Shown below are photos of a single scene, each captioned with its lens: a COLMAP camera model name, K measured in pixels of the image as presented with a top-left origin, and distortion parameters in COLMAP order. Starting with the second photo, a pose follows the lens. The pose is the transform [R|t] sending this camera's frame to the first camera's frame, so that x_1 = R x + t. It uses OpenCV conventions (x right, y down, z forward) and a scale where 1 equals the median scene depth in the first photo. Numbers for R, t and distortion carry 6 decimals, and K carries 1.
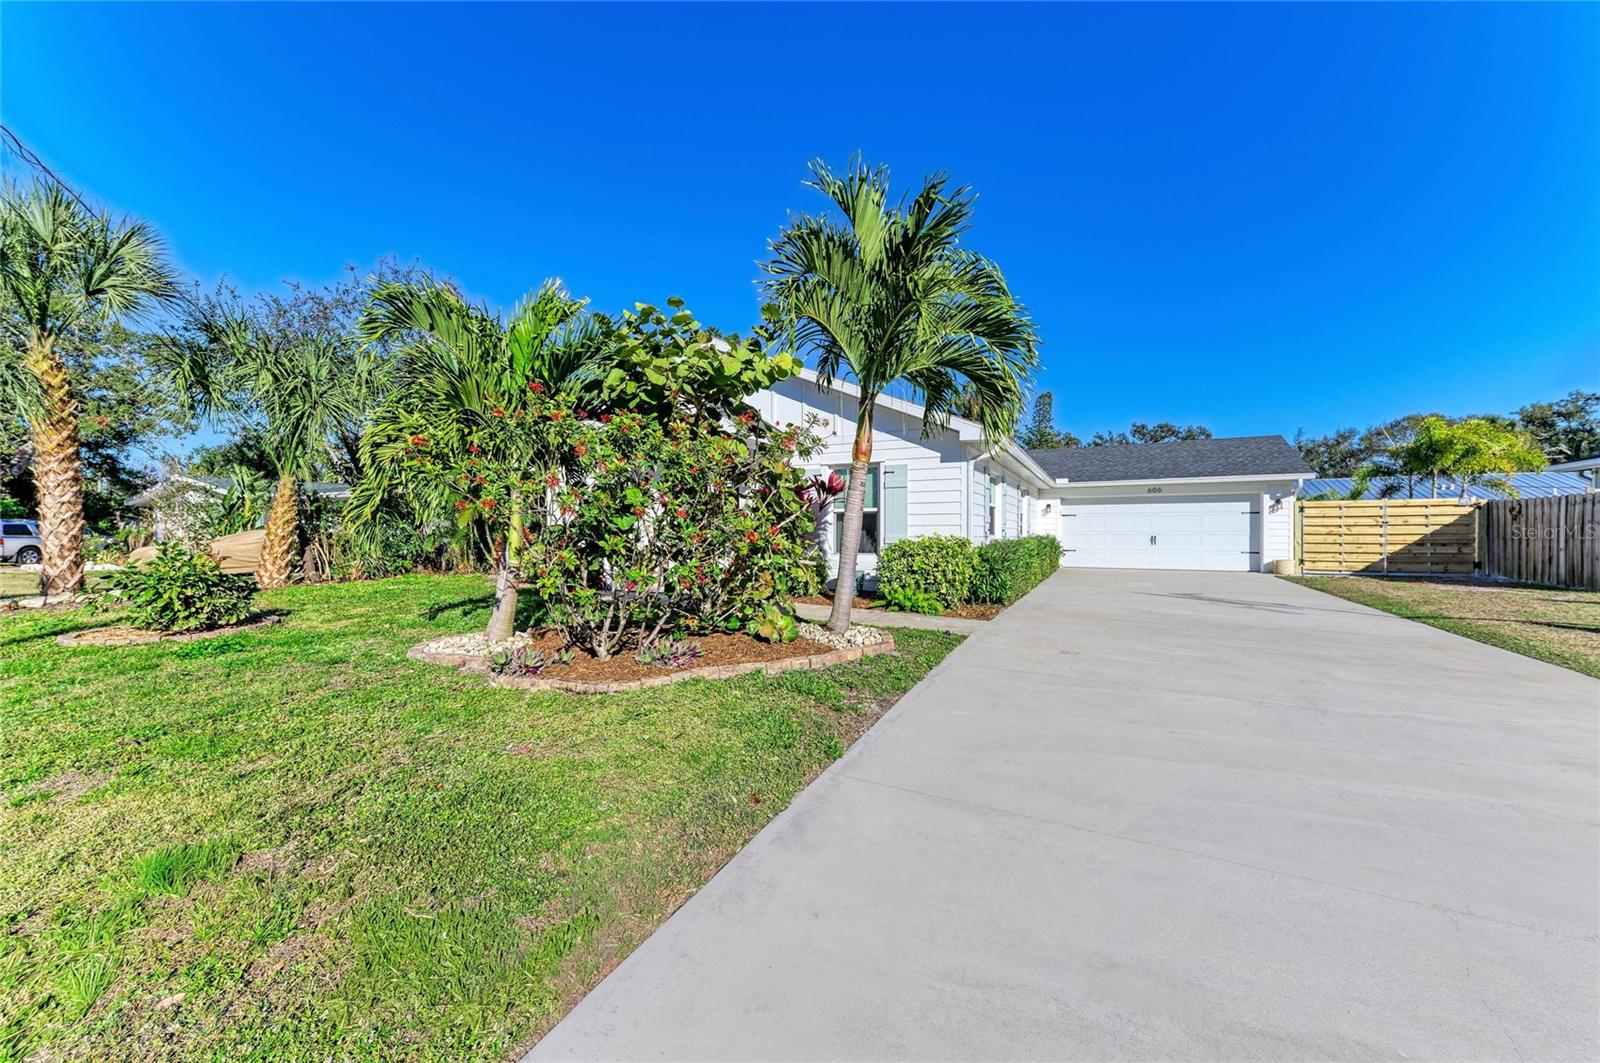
lens RADIAL K [[615.7, 0, 799.7], [0, 615.7, 529.8], [0, 0, 1]] dist [0.013402, 0.000063]
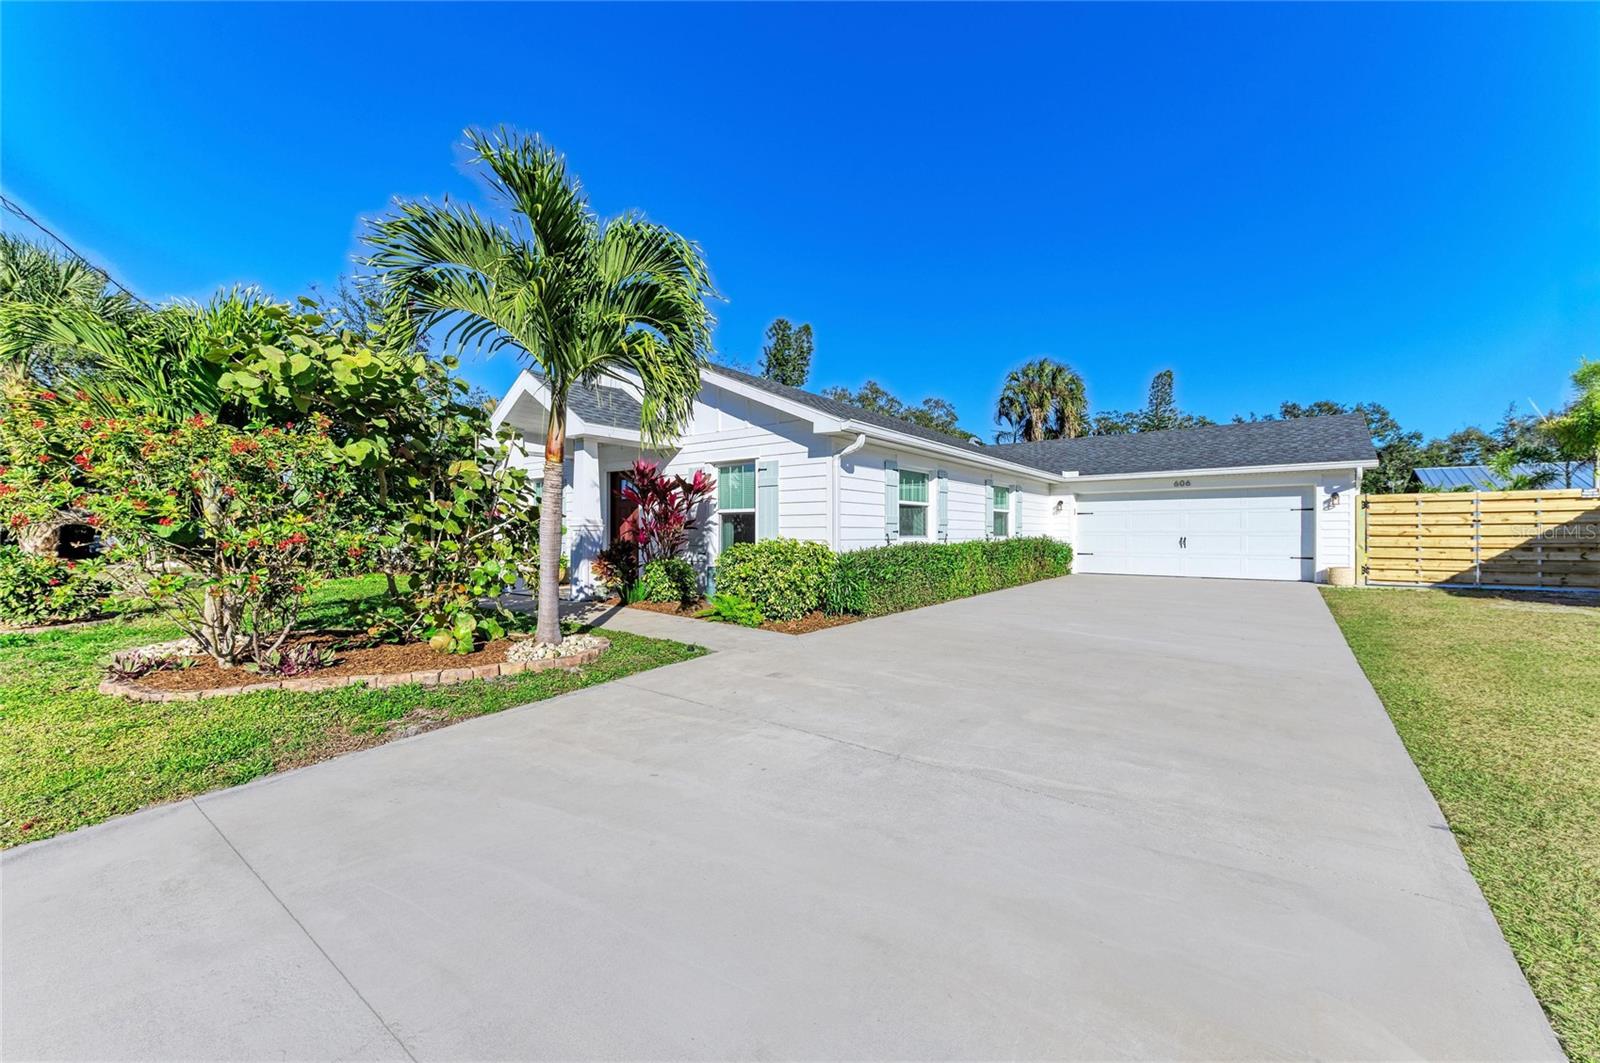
lens RADIAL K [[645.1, 0, 797.9], [0, 645.1, 533.8], [0, 0, 1]] dist [0.015062, -0.000176]
pose [[0.984666, -0.000224, -0.174453, 0.243574], [0.001559, 0.999971, 0.007515, -0.003054], [0.174446, -0.007672, 0.984637, 0.041345]]
